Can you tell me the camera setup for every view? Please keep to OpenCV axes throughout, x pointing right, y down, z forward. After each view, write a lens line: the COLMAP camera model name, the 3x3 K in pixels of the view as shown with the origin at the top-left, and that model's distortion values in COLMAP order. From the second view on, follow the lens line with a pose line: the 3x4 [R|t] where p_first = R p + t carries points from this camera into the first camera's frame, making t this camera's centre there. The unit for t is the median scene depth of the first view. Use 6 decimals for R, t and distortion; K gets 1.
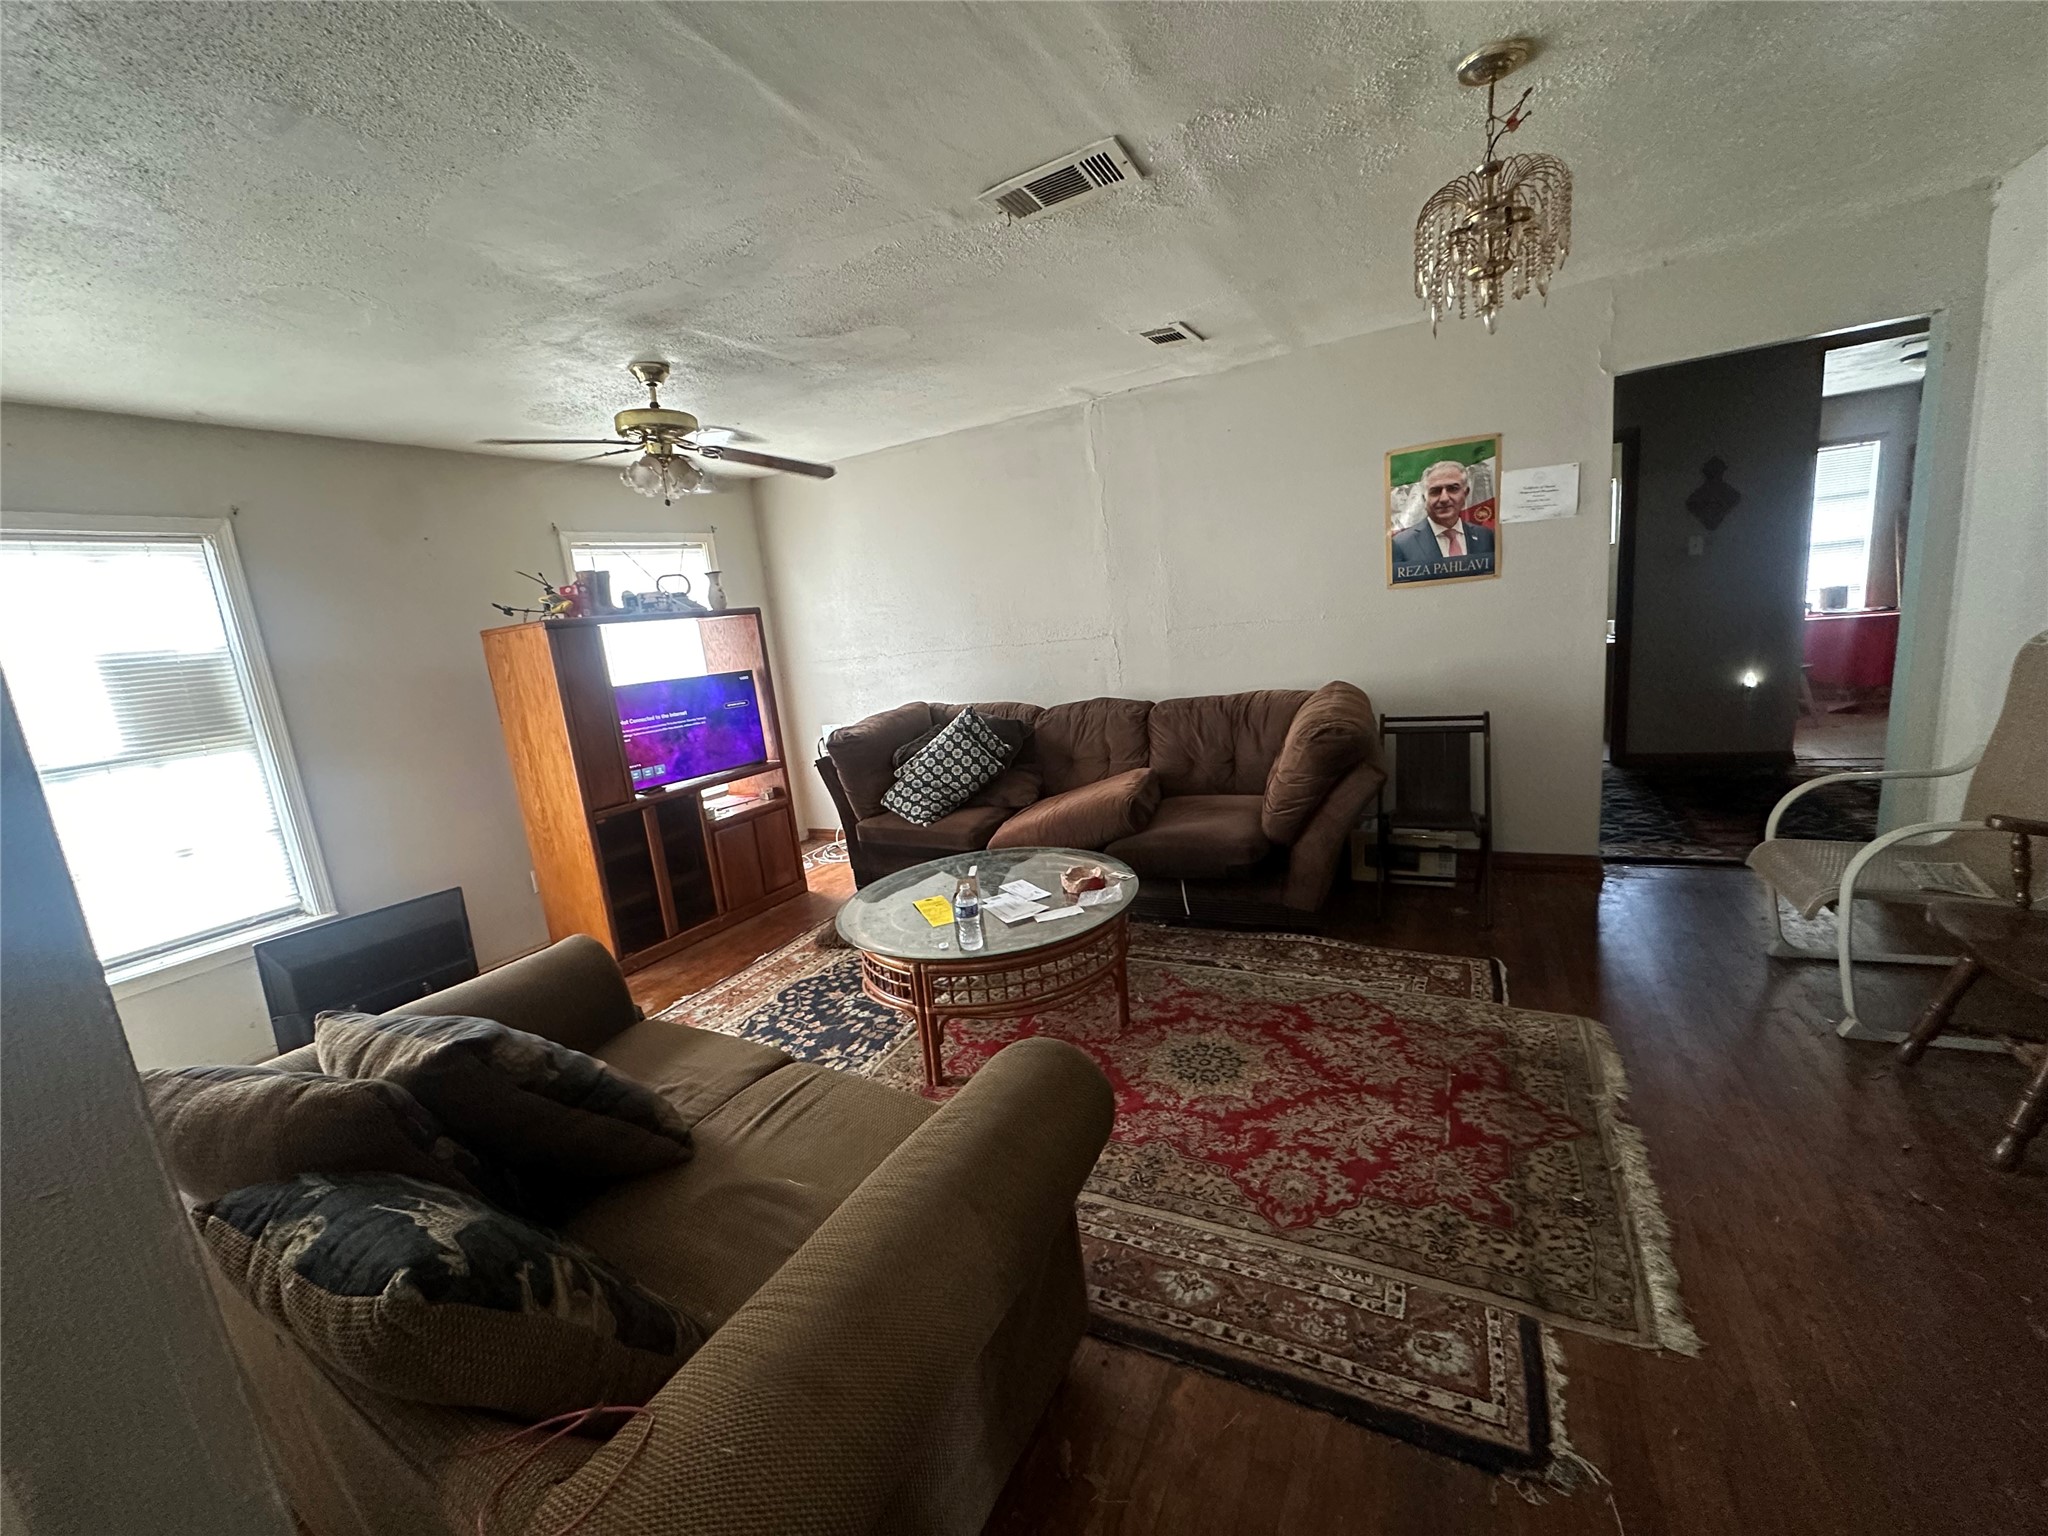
lens RADIAL K [[818.2, 0, 1027.3], [0, 818.2, 769.3], [0, 0, 1]] dist [-0.003148, 0.000547]
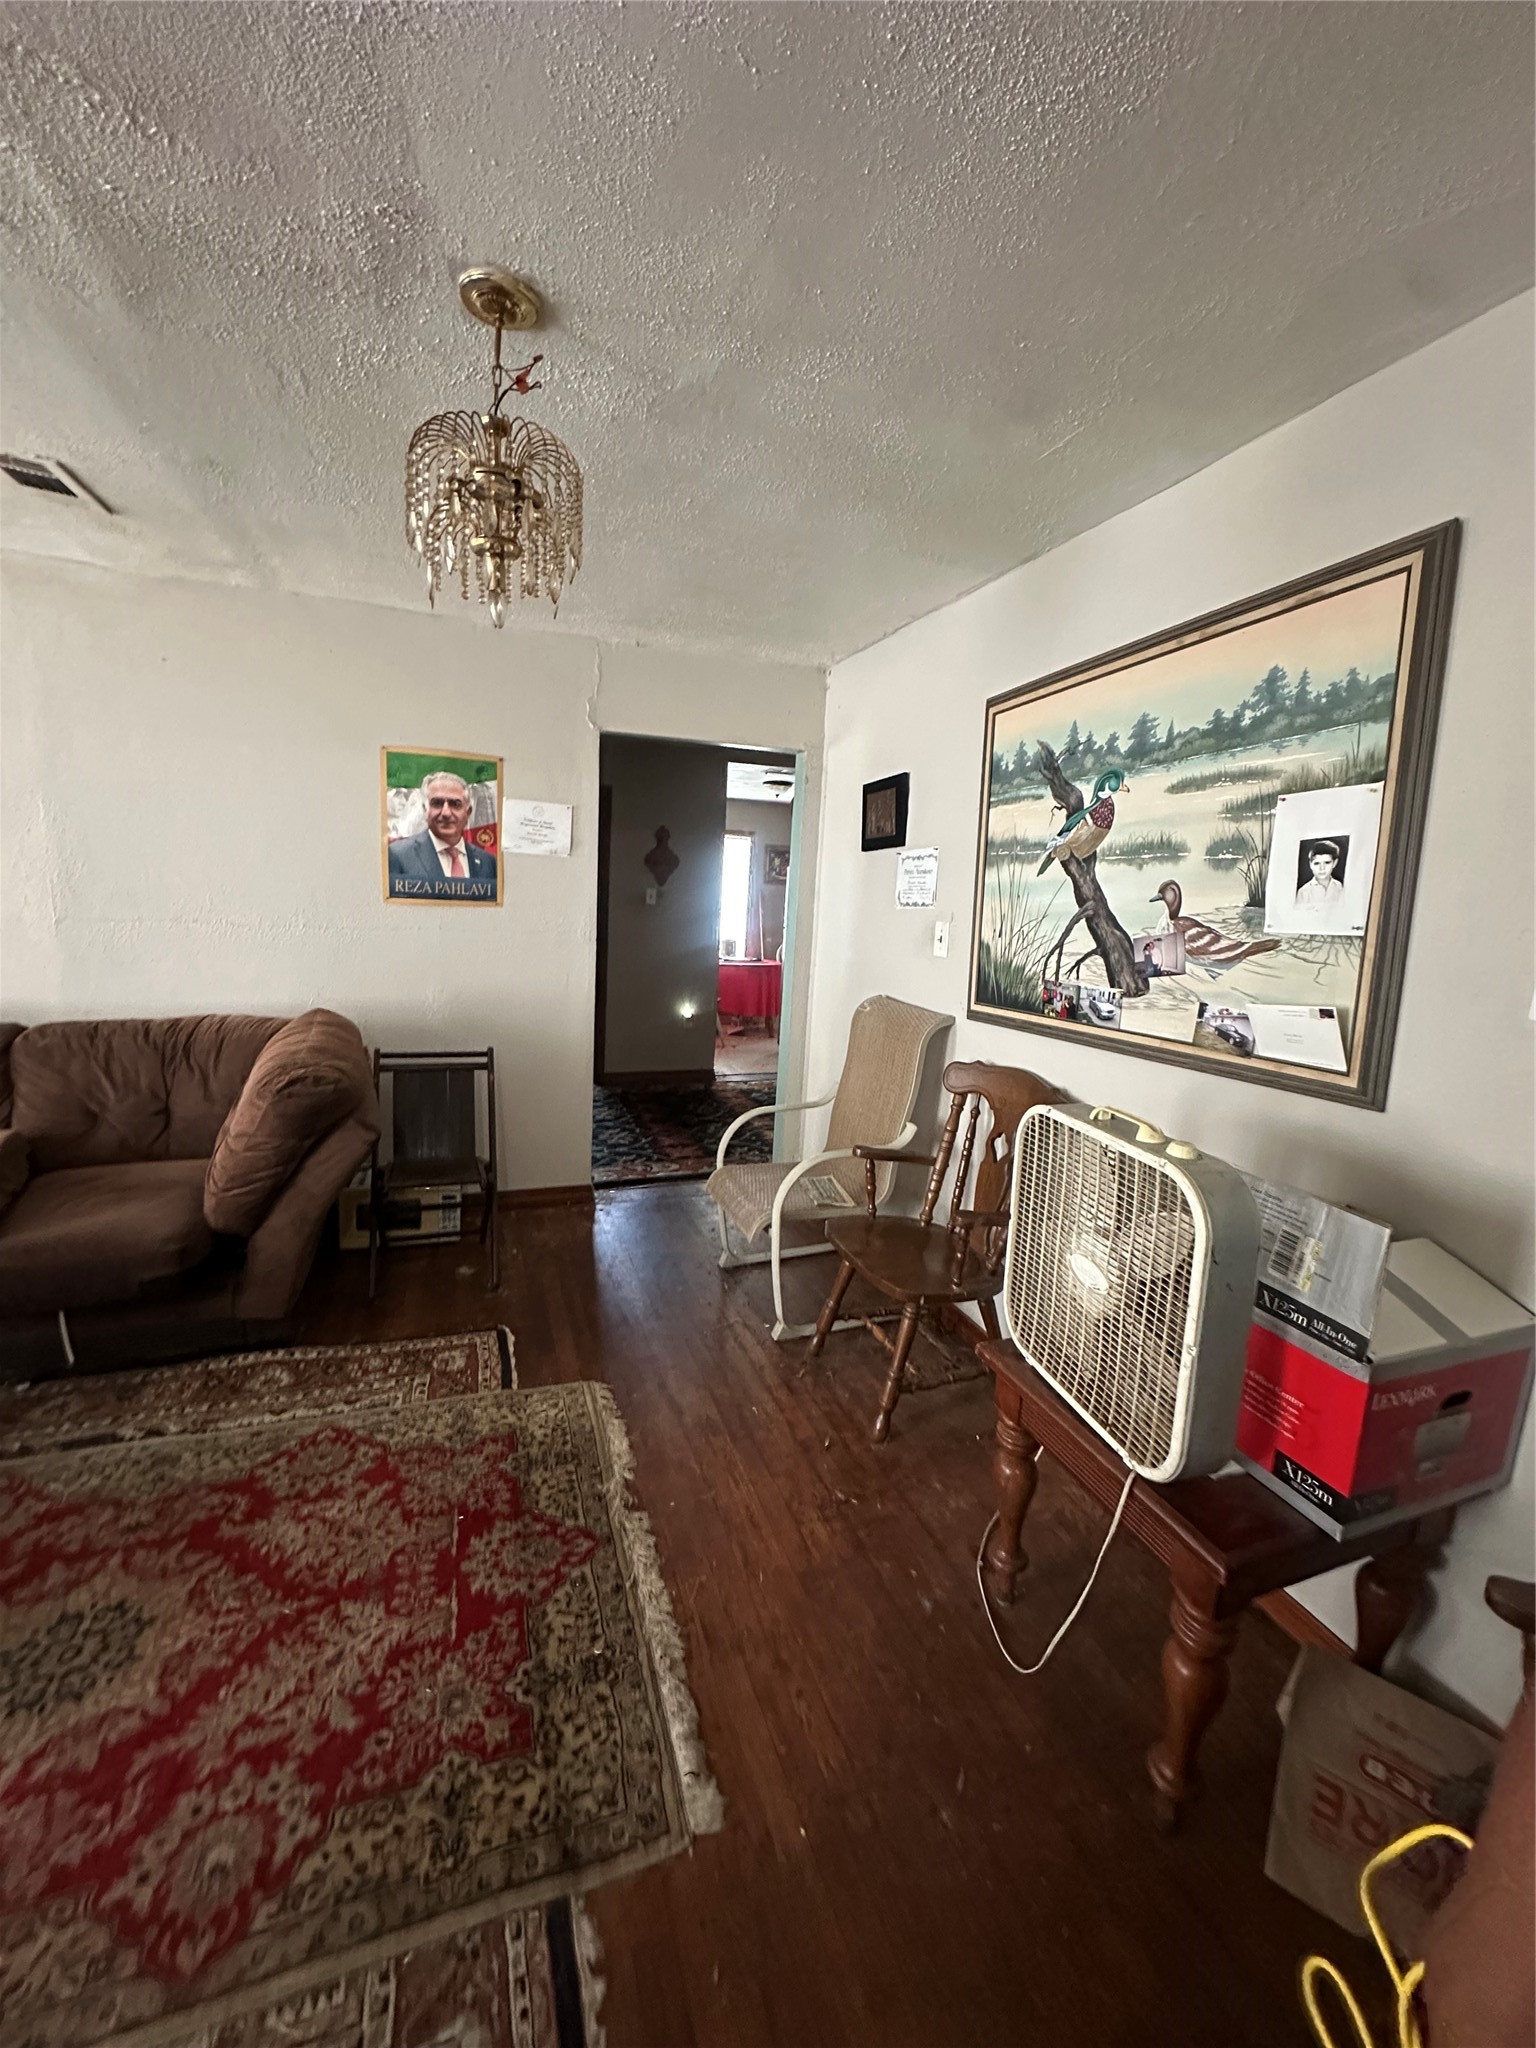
lens RADIAL K [[818.2, 0, 768.0], [0, 818.2, 1024.0], [0, 0, 1]] dist [-0.003148, 0.000547]
pose [[0.664728, 0.017733, 0.746875, 0.092825], [0.023143, 0.998750, -0.044311, -0.060954], [-0.746727, 0.046739, 0.663487, 0.177456]]
